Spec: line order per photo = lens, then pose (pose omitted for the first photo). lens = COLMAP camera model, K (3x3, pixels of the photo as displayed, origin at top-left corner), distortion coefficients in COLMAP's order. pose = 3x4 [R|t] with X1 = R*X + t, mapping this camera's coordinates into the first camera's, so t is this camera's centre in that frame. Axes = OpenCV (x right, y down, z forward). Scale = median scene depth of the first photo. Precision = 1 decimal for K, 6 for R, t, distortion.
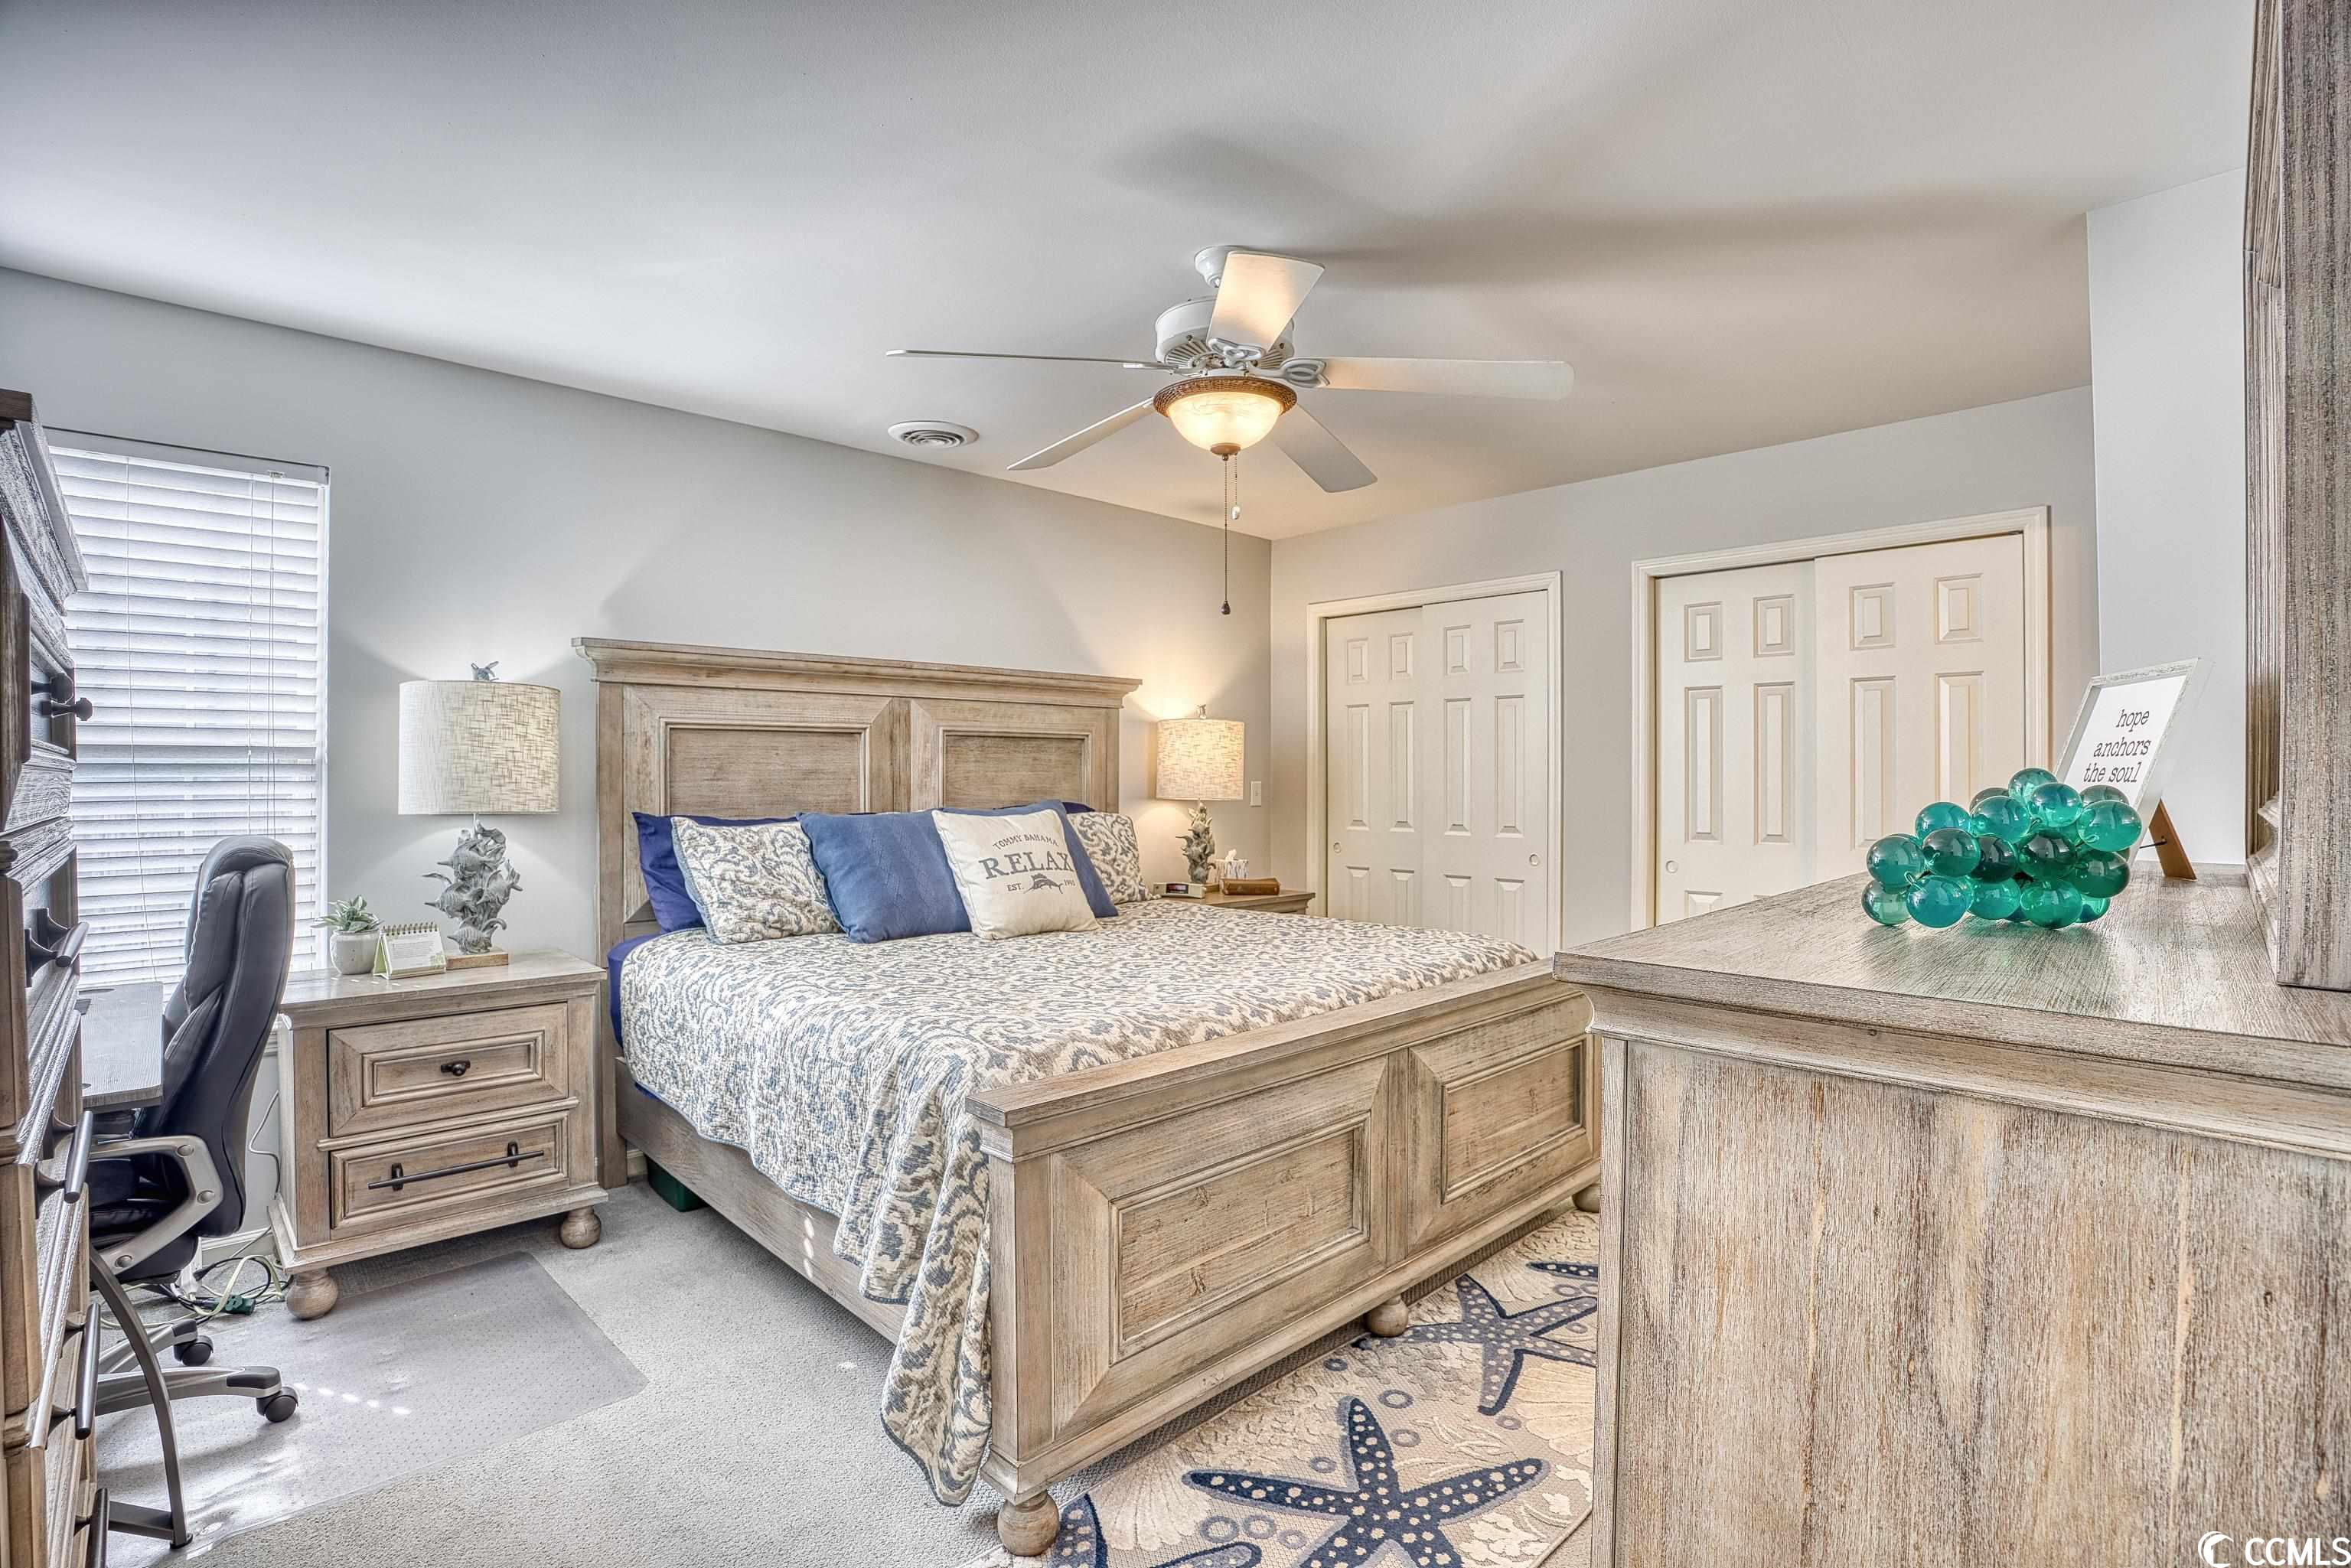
lens RADIAL K [[1102.8, 0, 1171.5], [0, 1102.8, 781.7], [0, 0, 1]] dist [-0.058778, 0.014394]
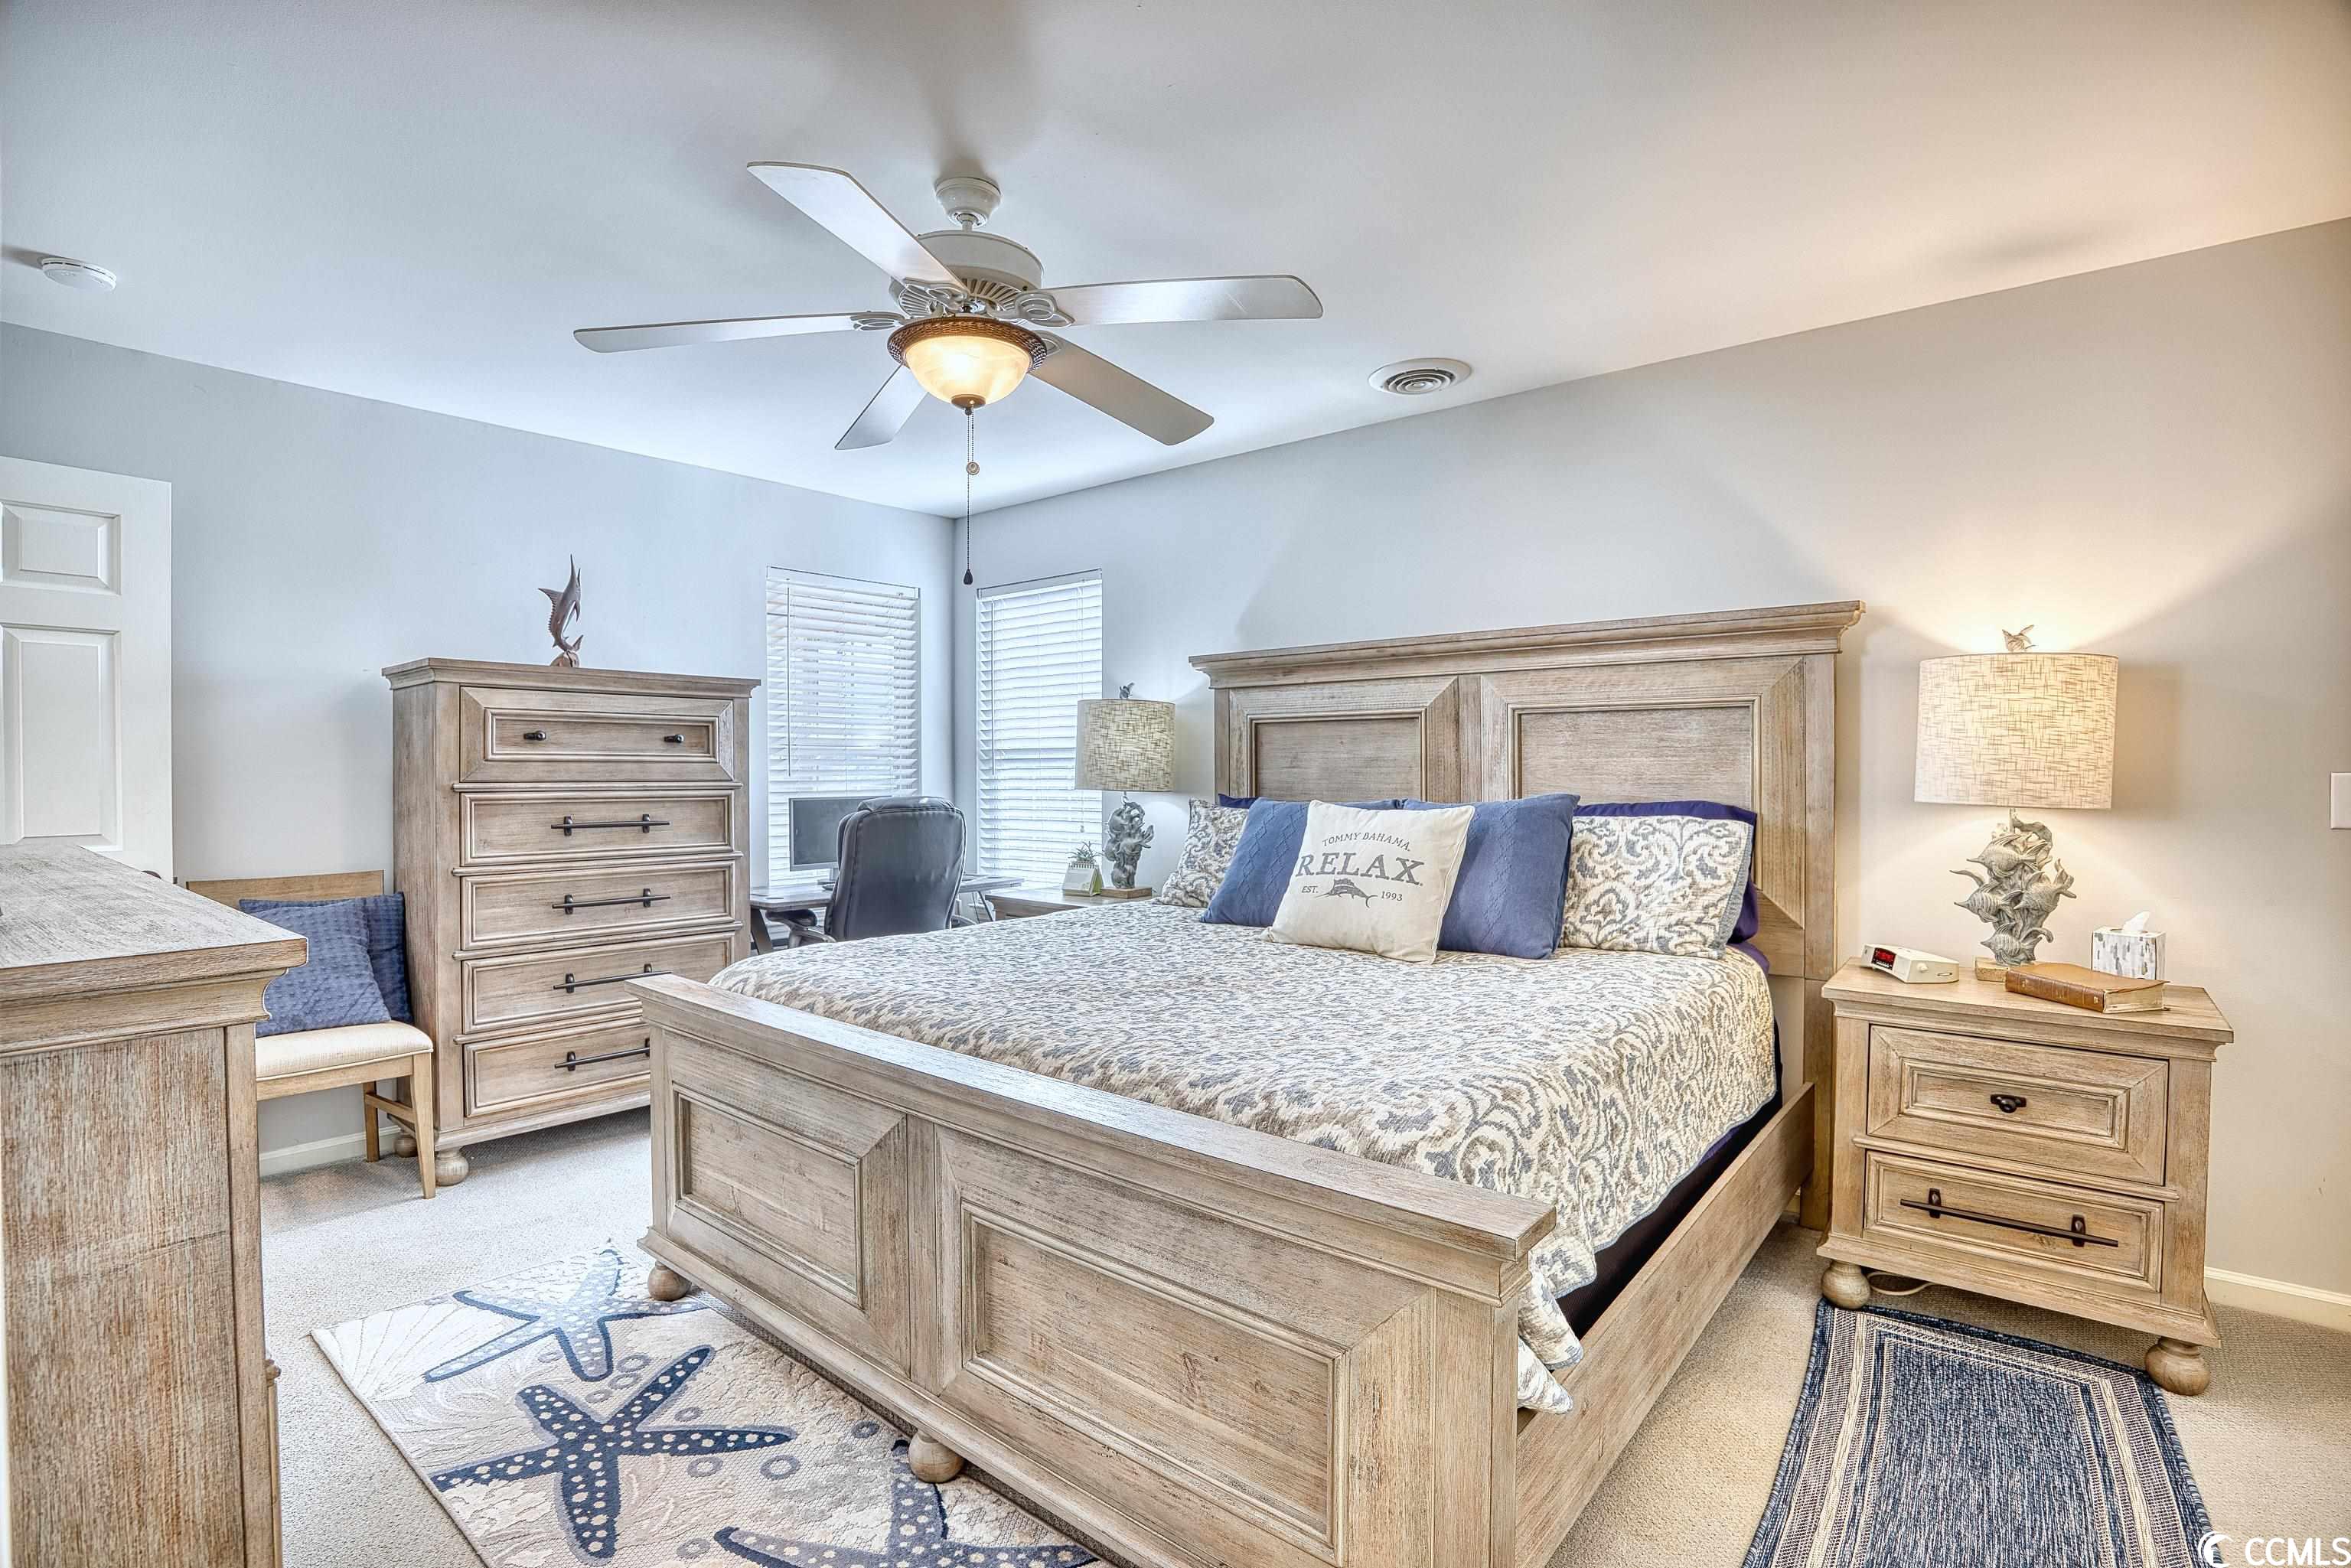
lens RADIAL K [[1102.8, 0, 1170.9], [0, 1102.8, 785.5], [0, 0, 1]] dist [-0.058778, 0.014394]
pose [[0.101728, 0.015277, -0.994695, 0.697378], [-0.004318, 0.999879, 0.014915, 0.000336], [0.994803, 0.002778, 0.101782, 0.776741]]
